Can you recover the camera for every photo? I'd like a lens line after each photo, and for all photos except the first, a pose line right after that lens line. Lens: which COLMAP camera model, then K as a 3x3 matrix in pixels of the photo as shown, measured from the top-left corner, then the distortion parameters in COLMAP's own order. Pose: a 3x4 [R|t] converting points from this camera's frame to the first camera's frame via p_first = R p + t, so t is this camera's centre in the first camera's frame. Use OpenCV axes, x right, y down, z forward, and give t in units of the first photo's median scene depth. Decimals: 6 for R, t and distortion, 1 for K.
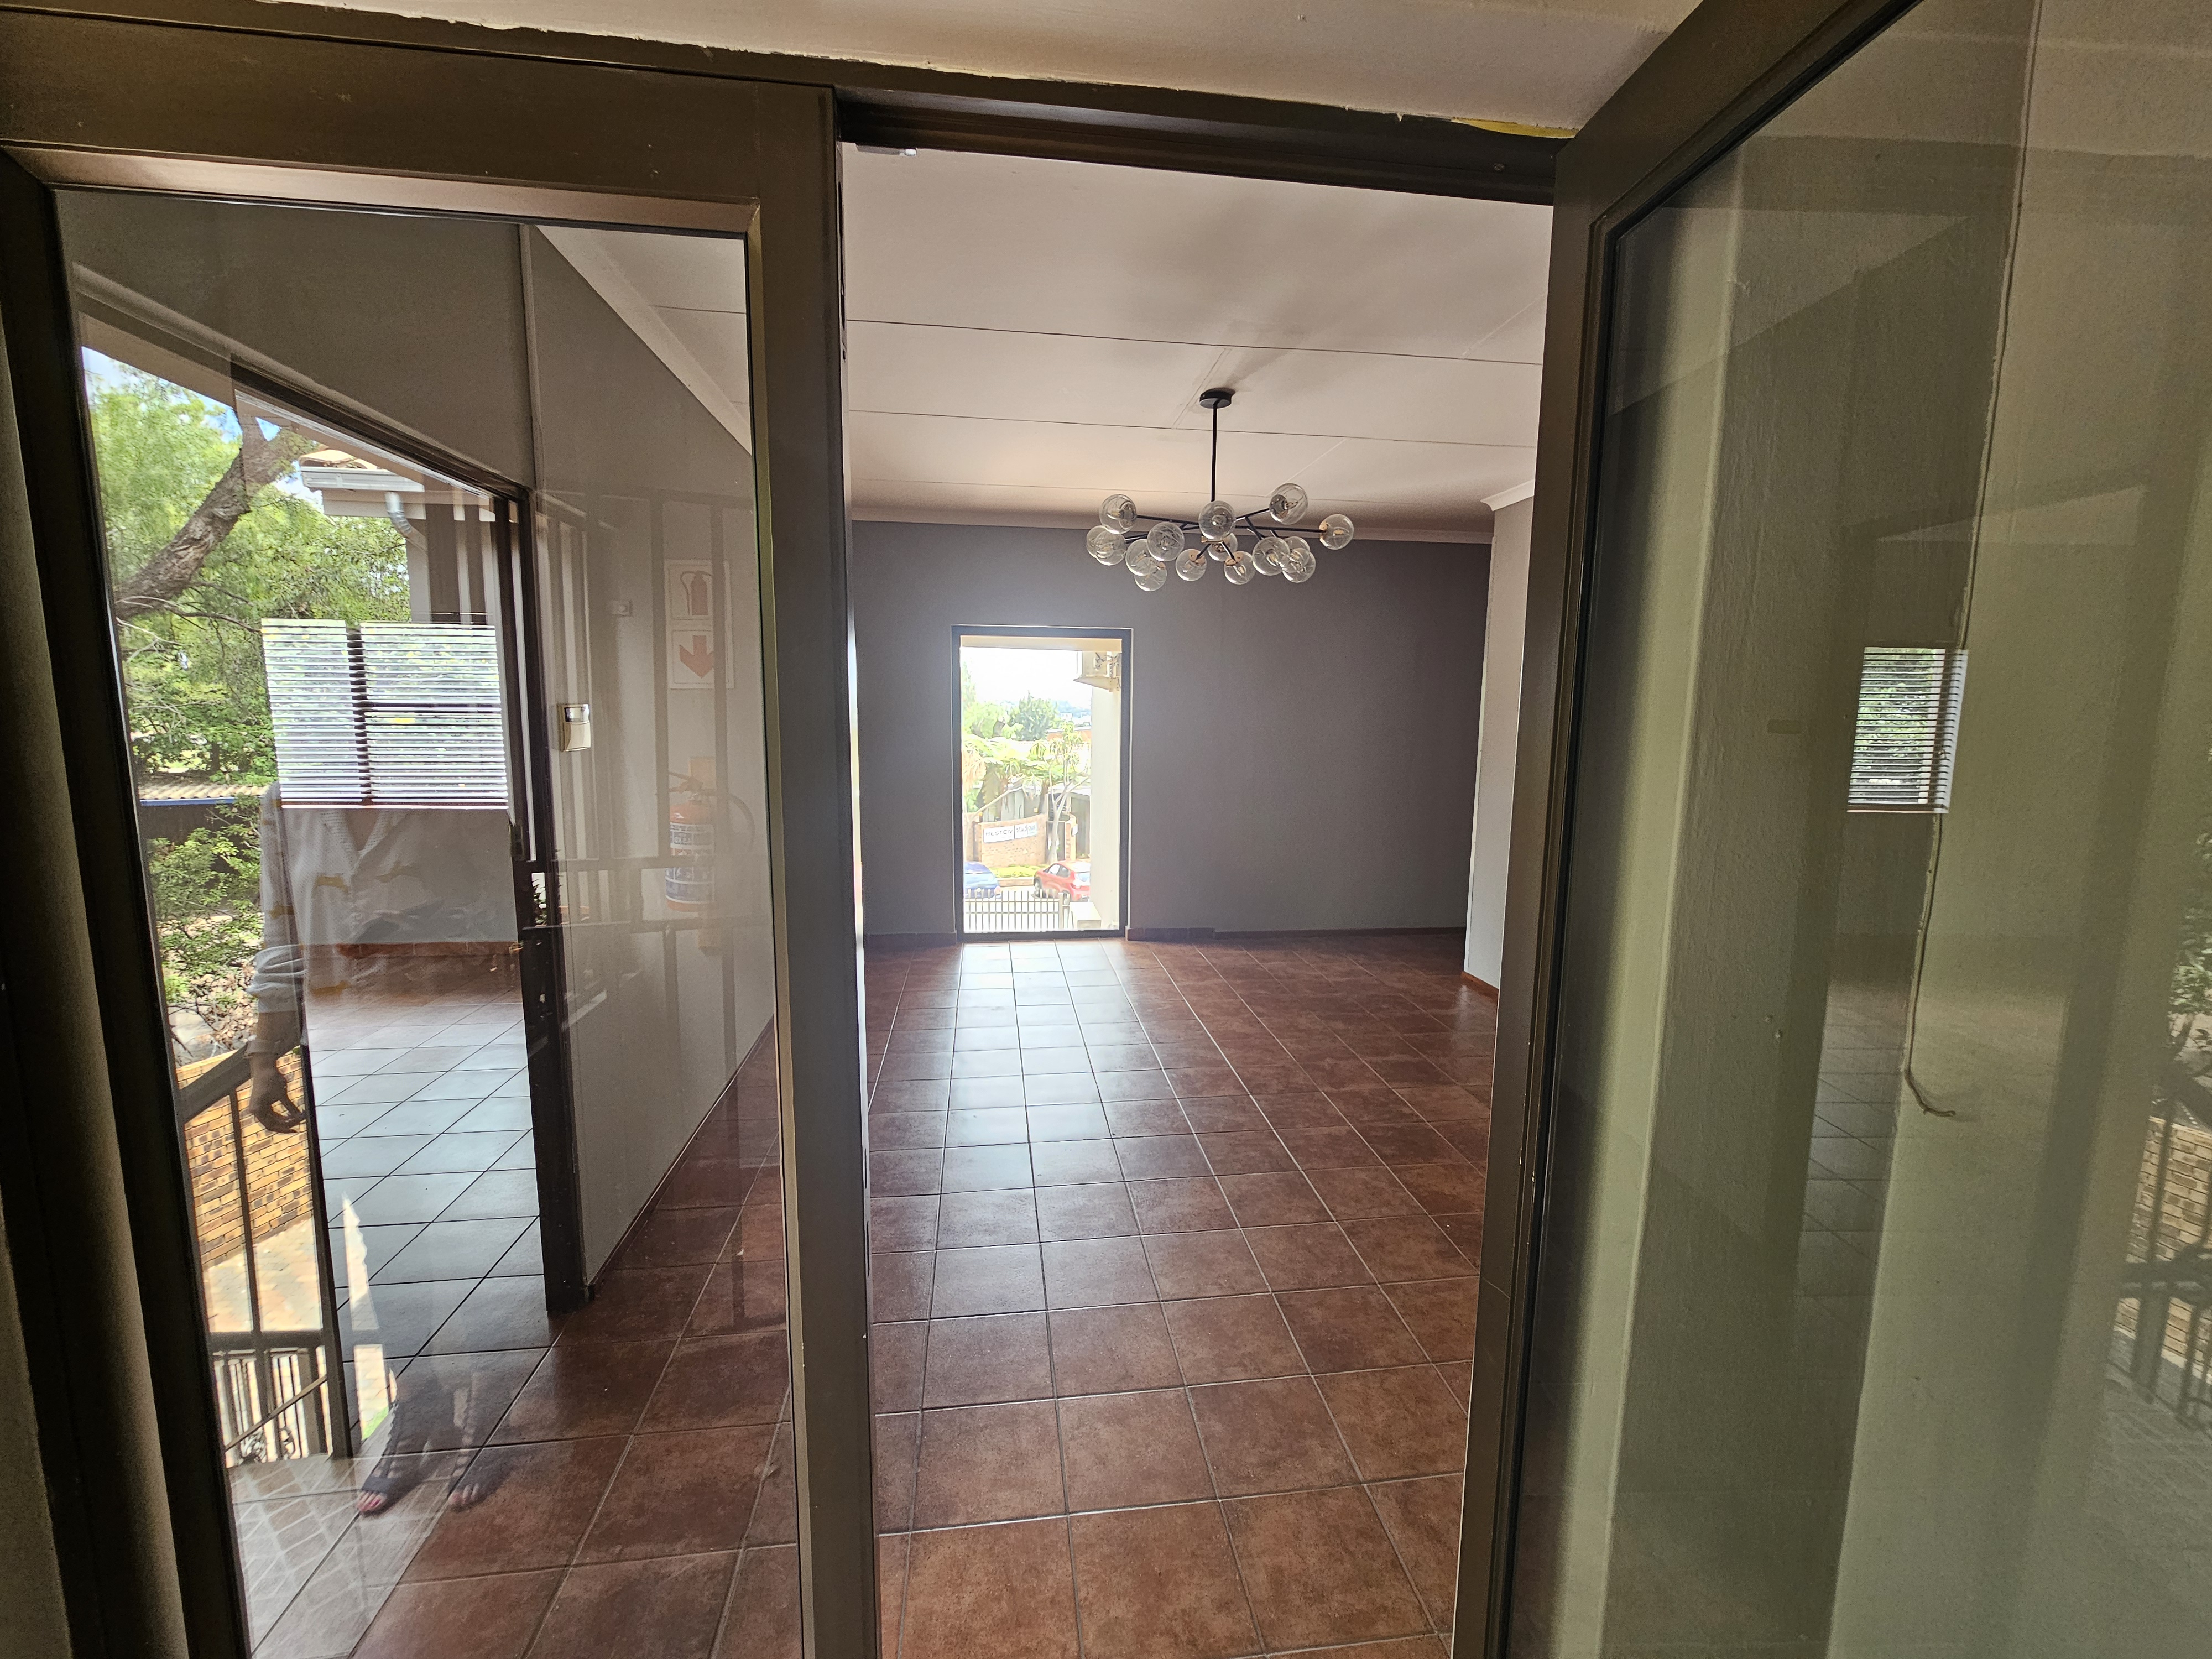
lens RADIAL K [[908.6, 0, 1104.2], [0, 908.6, 819.1], [0, 0, 1]] dist [-0.003858, 0.000384]
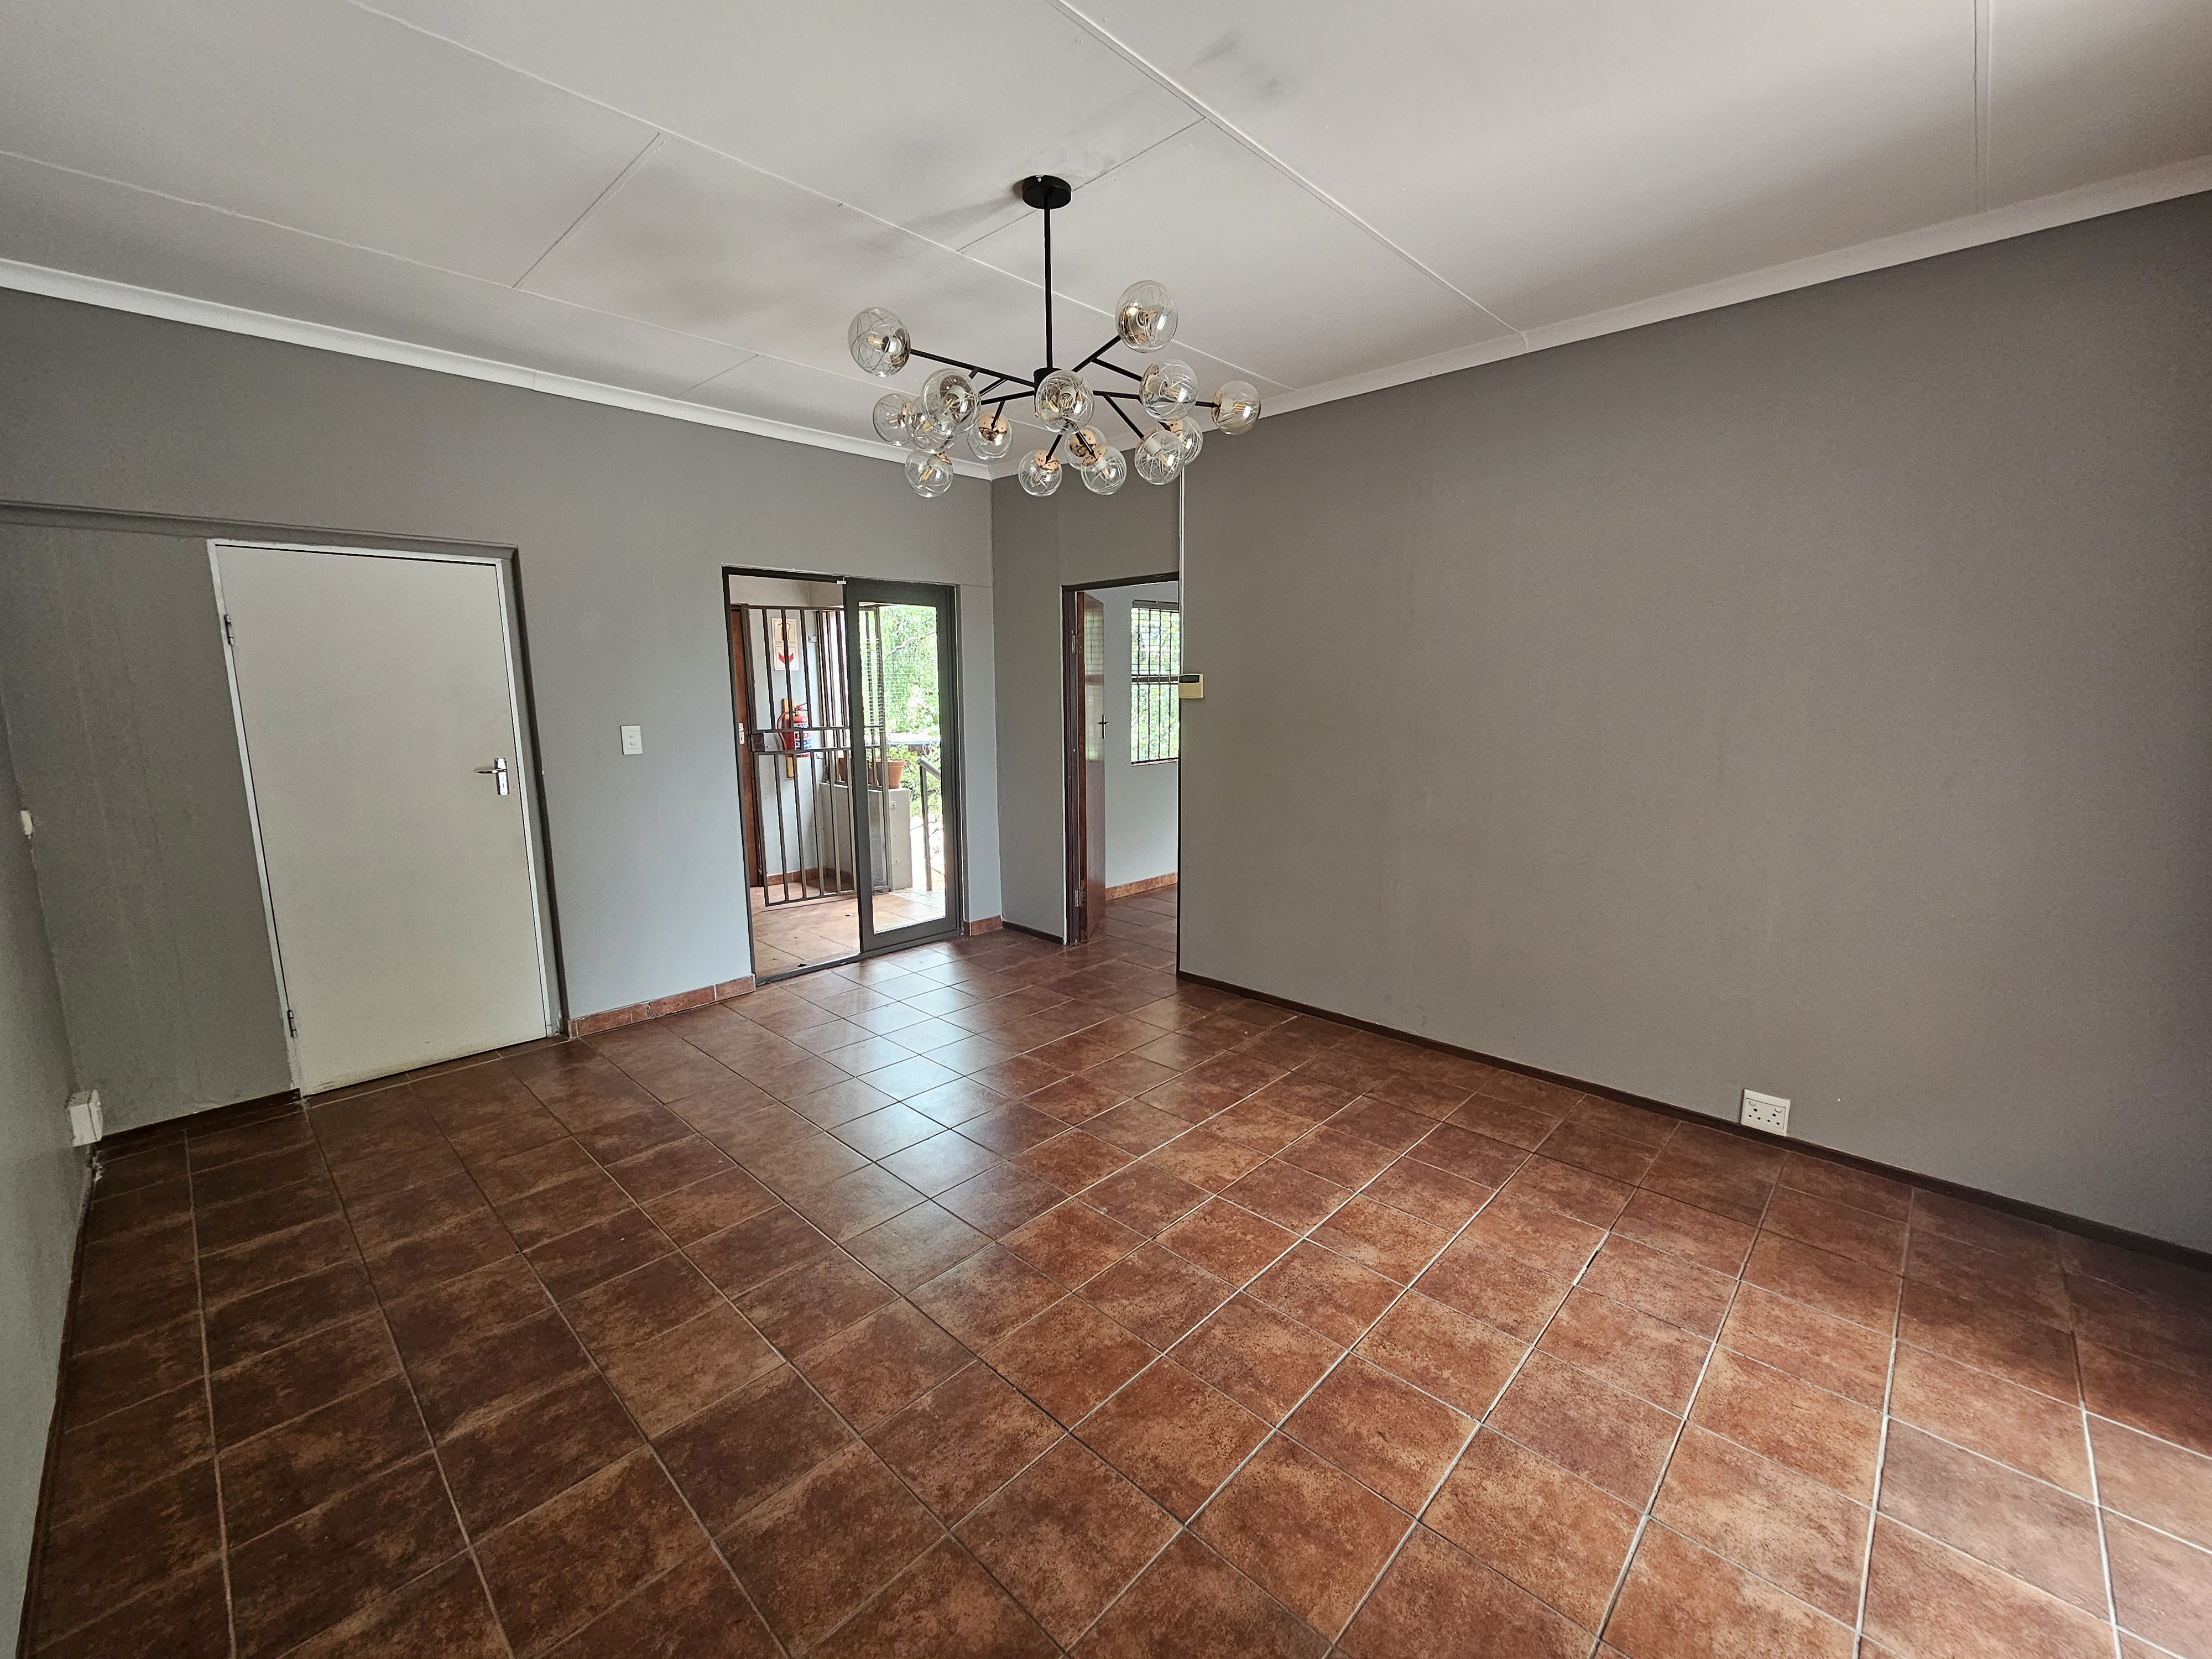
lens RADIAL K [[908.6, 0, 1106.5], [0, 908.6, 824.8], [0, 0, 1]] dist [-0.003858, 0.000384]
pose [[-0.777123, 0.086309, -0.623403, 0.448483], [-0.091923, 0.964362, 0.248104, -0.156036], [0.622600, 0.250112, -0.741494, 1.349317]]
